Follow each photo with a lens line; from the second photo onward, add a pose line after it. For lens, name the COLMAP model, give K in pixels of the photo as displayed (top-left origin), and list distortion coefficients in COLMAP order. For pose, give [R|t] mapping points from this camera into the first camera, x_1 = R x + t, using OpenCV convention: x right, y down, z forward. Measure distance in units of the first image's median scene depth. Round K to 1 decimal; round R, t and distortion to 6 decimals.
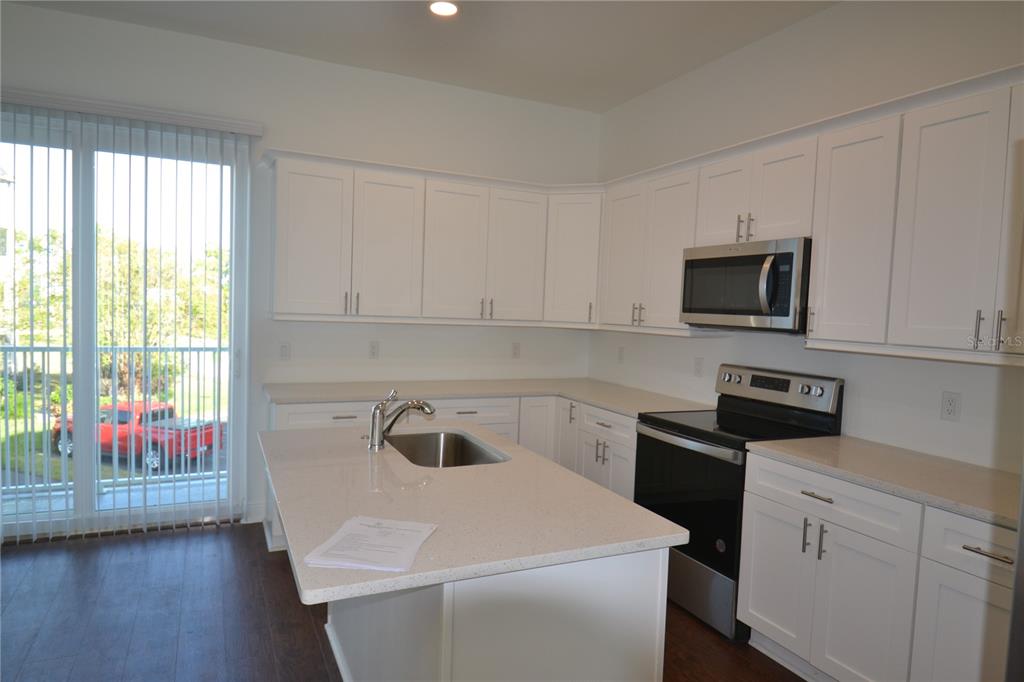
lens RADIAL K [[631.0, 0, 506.1], [0, 631.0, 341.9], [0, 0, 1]] dist [0.042065, -0.052061]
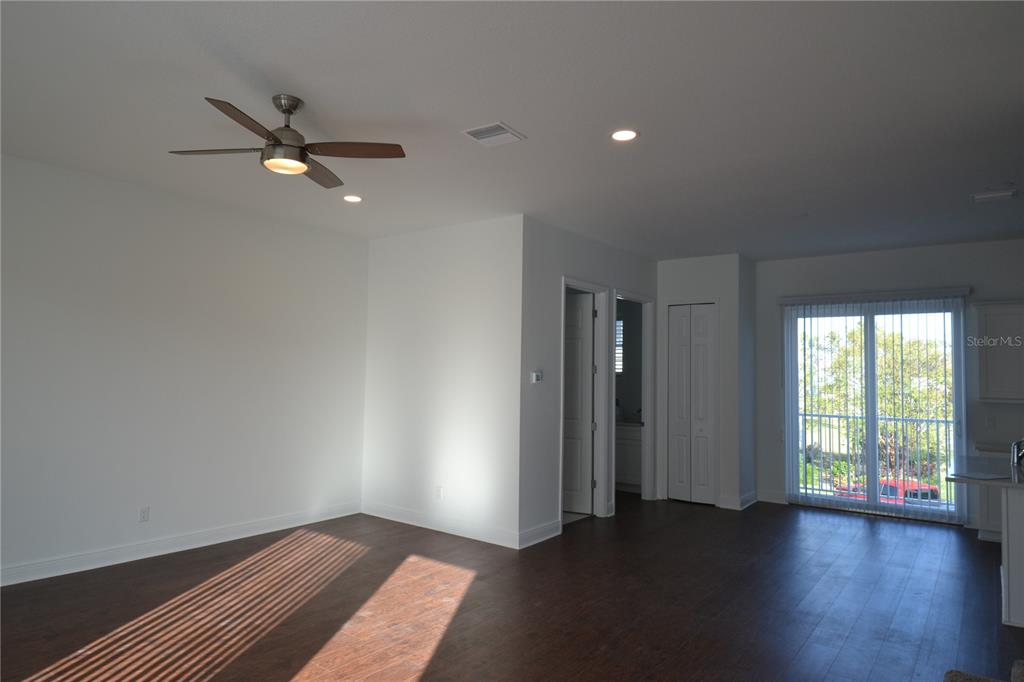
lens RADIAL K [[631.0, 0, 506.1], [0, 631.0, 341.9], [0, 0, 1]] dist [0.042065, -0.052061]
pose [[0.470166, -0.067623, -0.879983, 0.544156], [-0.052117, 0.993193, -0.104168, 0.052855], [0.881038, 0.094839, 0.463442, -0.909393]]
